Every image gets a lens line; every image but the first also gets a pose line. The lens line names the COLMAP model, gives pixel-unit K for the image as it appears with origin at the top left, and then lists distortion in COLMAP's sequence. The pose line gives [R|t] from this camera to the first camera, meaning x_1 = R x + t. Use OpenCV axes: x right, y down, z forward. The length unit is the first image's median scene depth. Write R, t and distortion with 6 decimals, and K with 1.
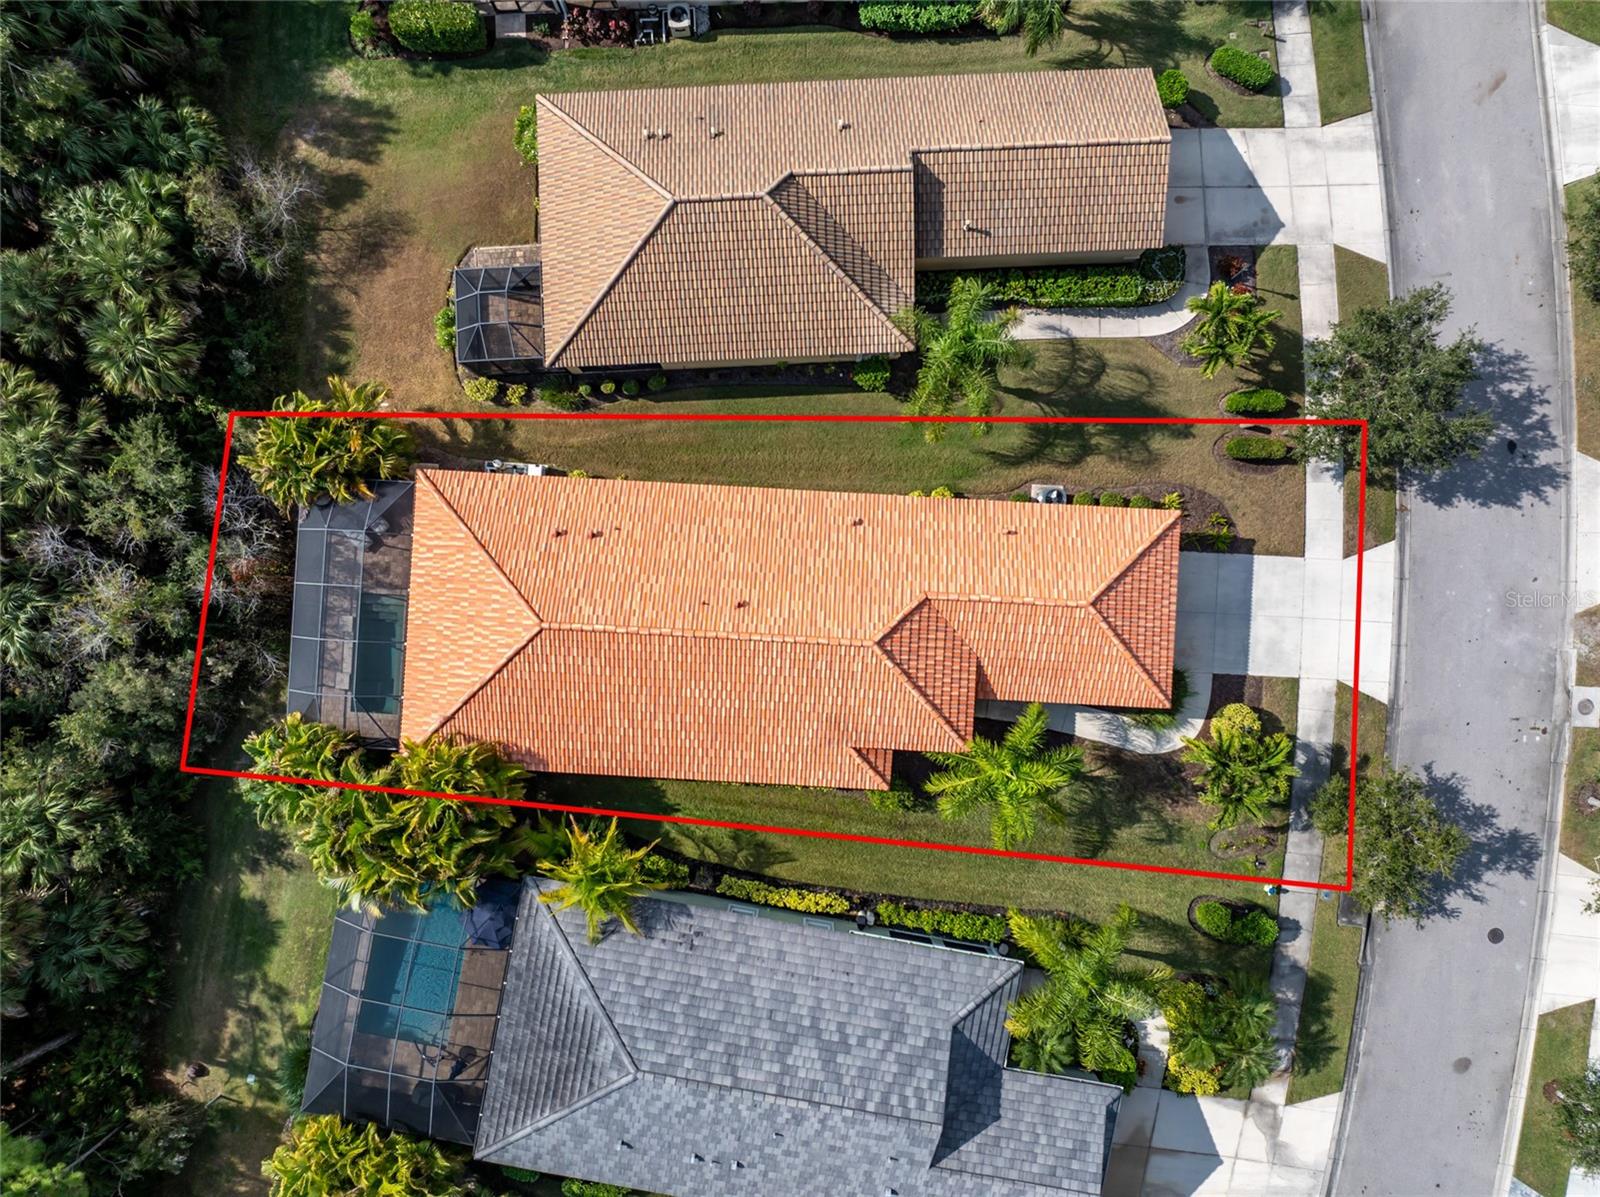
lens RADIAL K [[1149.9, 0, 800.0], [0, 1149.9, 598.5], [0, 0, 1]] dist [-0.049205, 0.020923]
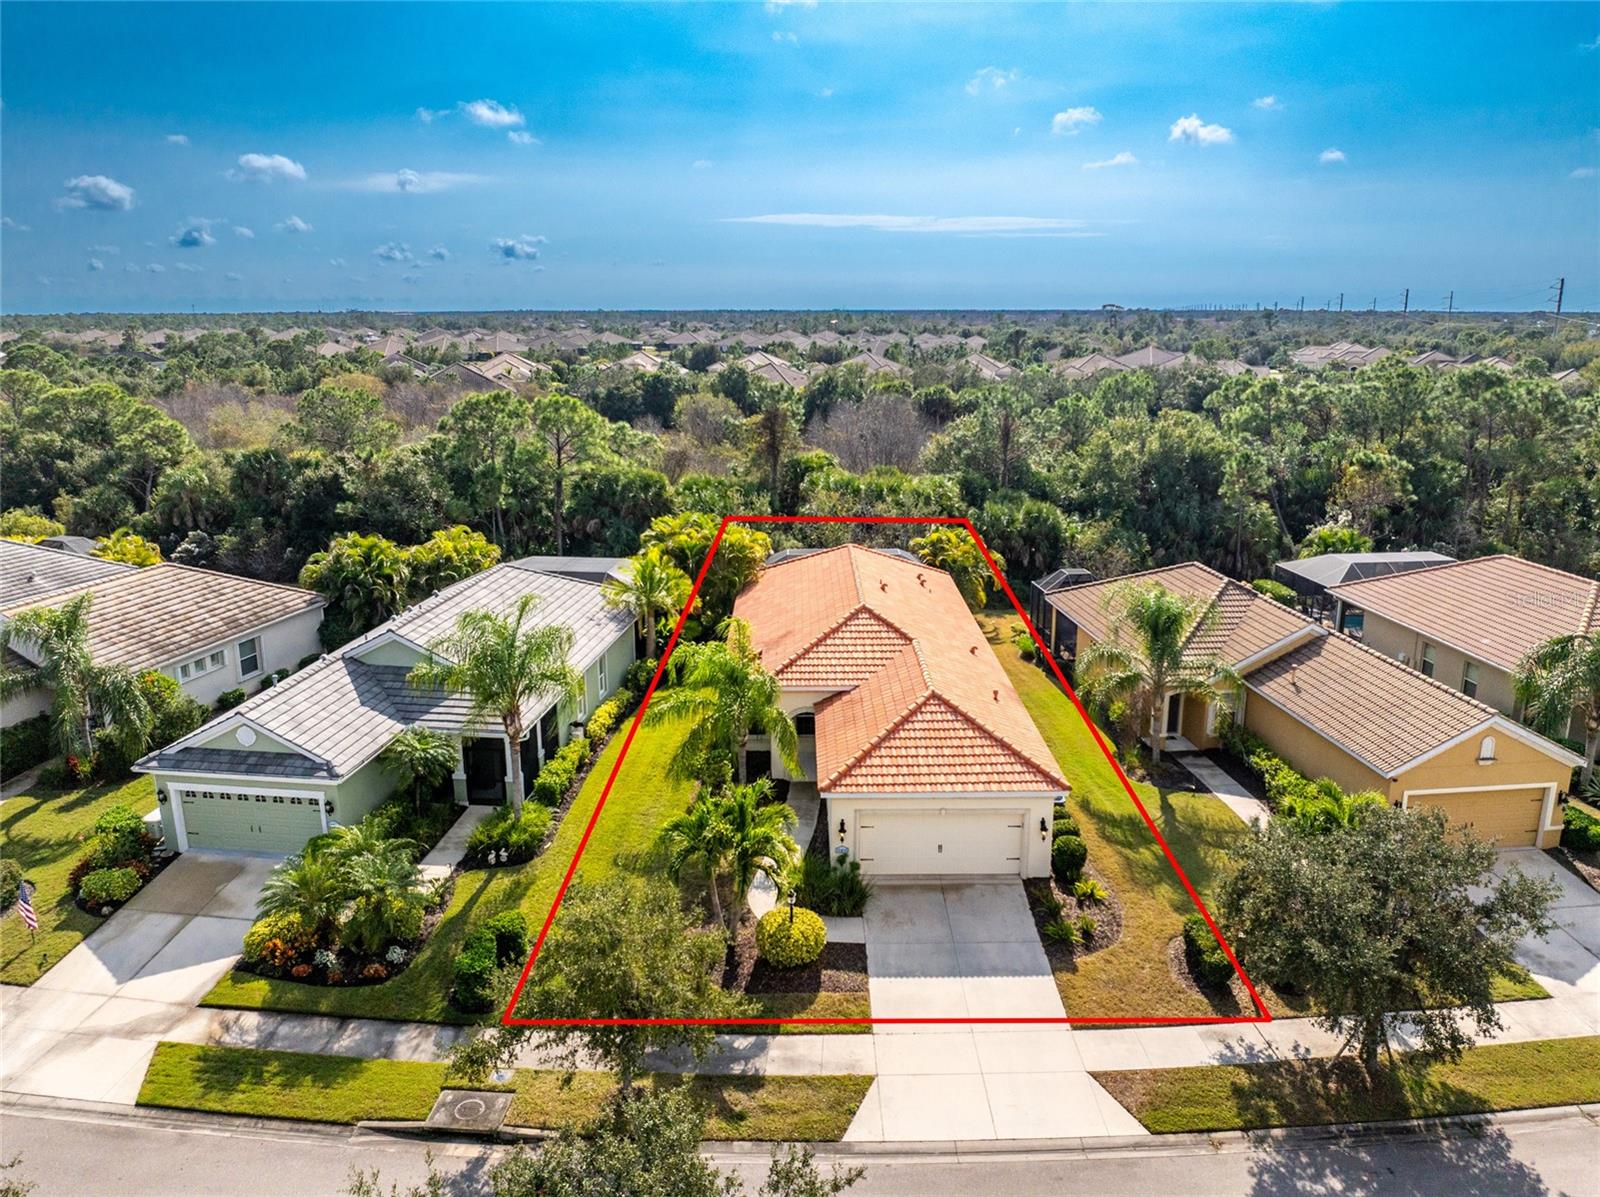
lens RADIAL K [[1155.6, 0, 802.4], [0, 1155.6, 612.4], [0, 0, 1]] dist [-0.016108, -0.060088]
pose [[0.059206, 0.261683, -0.963336, 0.968028], [-0.998222, 0.022204, -0.055319, 0.136345], [0.006914, 0.964899, 0.262532, 0.626334]]
